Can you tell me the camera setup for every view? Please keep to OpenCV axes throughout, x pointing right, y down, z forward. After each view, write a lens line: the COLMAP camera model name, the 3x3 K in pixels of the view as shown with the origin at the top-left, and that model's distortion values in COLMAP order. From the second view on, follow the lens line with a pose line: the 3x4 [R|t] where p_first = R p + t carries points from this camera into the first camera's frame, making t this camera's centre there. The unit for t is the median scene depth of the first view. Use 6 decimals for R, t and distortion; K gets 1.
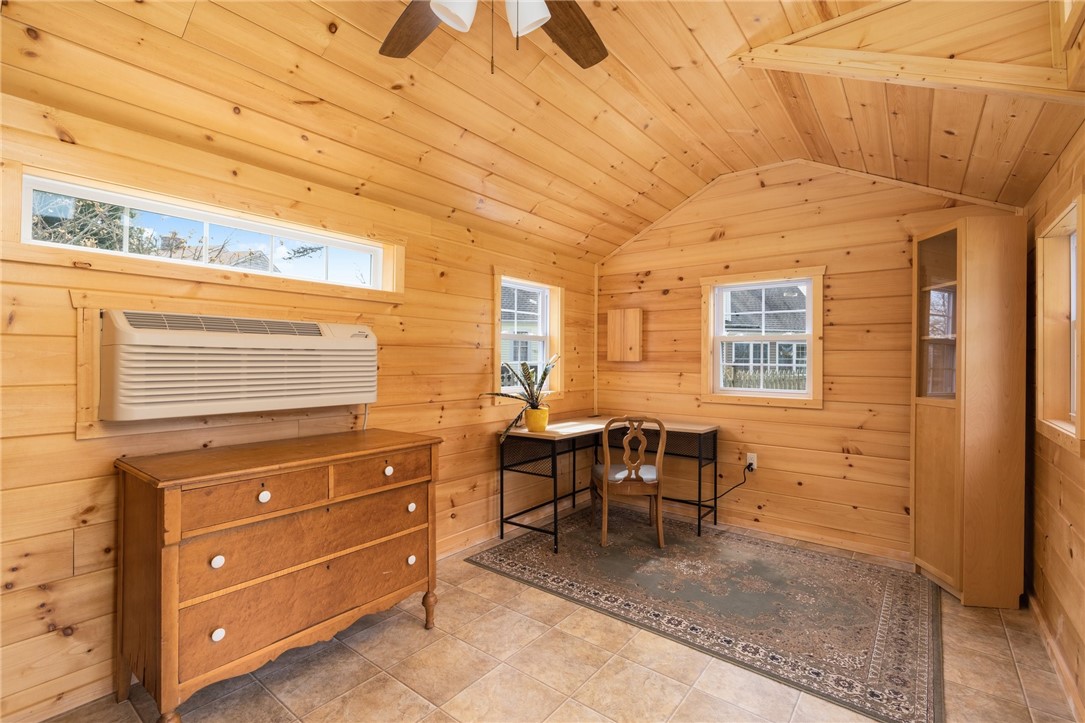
lens RADIAL K [[491.5, 0, 538.4], [0, 491.5, 355.9], [0, 0, 1]] dist [-0.004297, 0.000121]
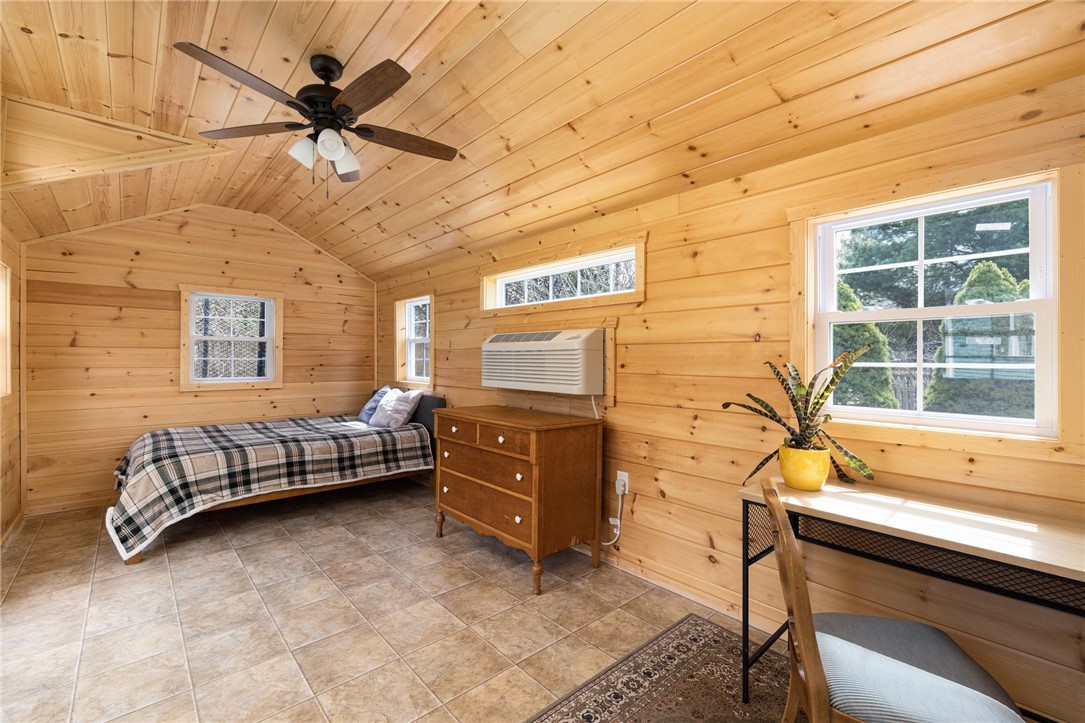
lens RADIAL K [[460.0, 0, 534.3], [0, 460.0, 358.3], [0, 0, 1]] dist [-0.001300, -0.000121]
pose [[-0.178542, -0.005448, -0.983917, 0.559572], [0.001056, 0.999983, -0.005729, 0.011080], [0.983932, -0.002062, -0.178533, 0.800909]]
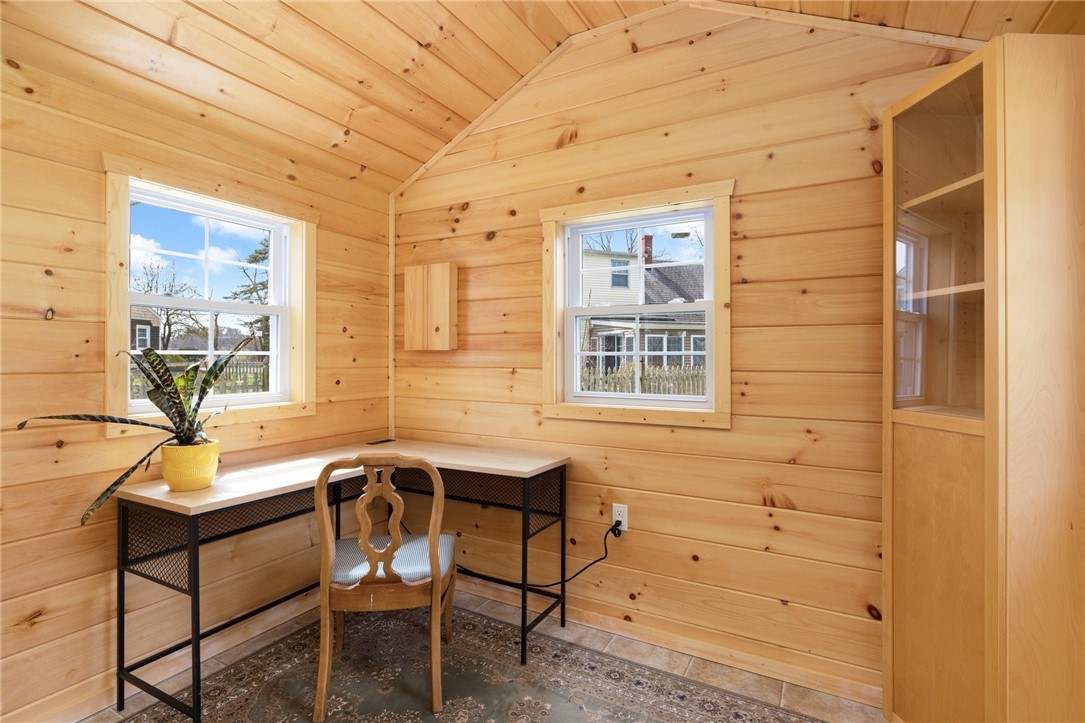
lens RADIAL K [[521.2, 0, 533.8], [0, 521.2, 350.9], [0, 0, 1]] dist [-0.007744, 0.000592]
pose [[0.988833, -0.004037, 0.148974, 0.261835], [0.004637, 0.999982, -0.003678, 0.018227], [-0.148957, 0.004328, 0.988834, 0.433596]]
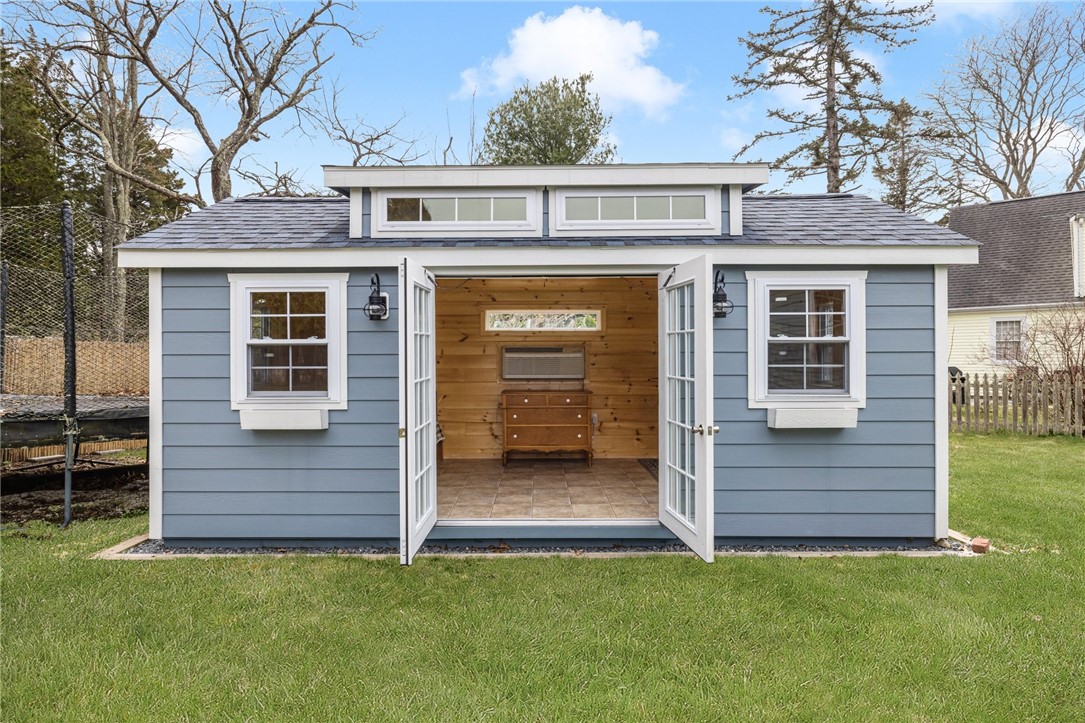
lens RADIAL K [[600.9, 0, 542.5], [0, 600.9, 361.5], [0, 0, 1]] dist [0.000663, 0.000048]
pose [[0.625738, -0.001703, -0.780032, 1.387279], [0.012112, 0.999898, 0.007533, -0.010908], [0.779940, -0.014161, 0.625695, -0.765161]]
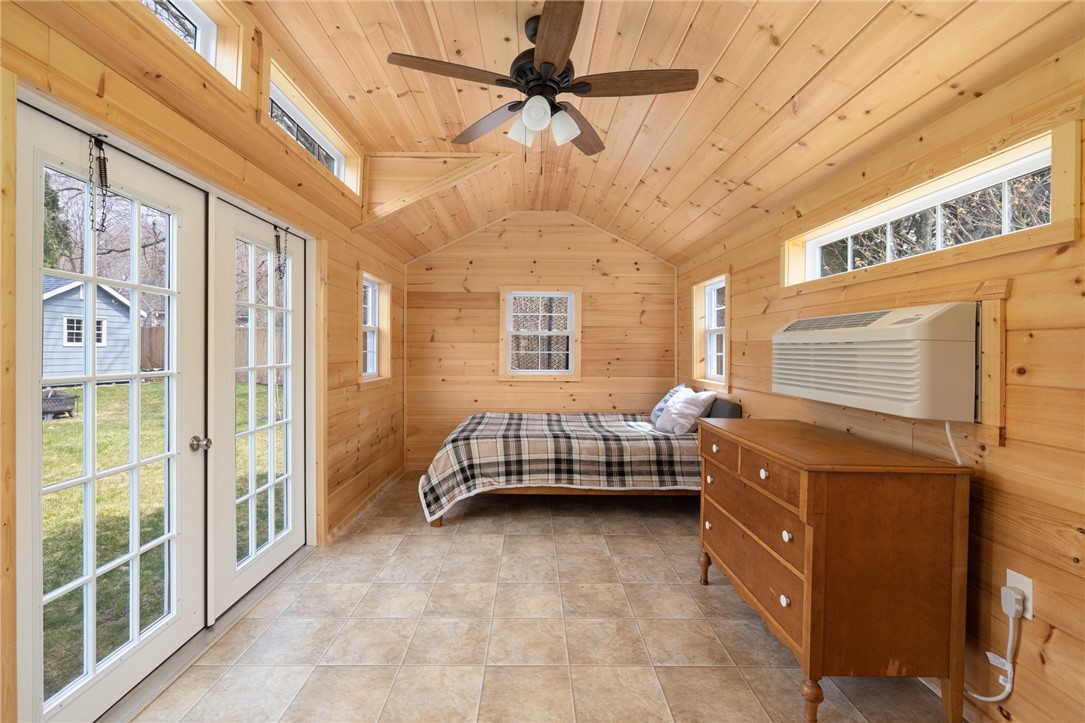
lens RADIAL K [[493.5, 0, 535.8], [0, 493.5, 350.8], [0, 0, 1]] dist [-0.001742, 0.000576]
pose [[-0.780274, -0.009713, -0.625362, 0.366109], [-0.008646, 0.999951, -0.004743, 0.007392], [0.625378, 0.001706, -0.780320, 0.883849]]
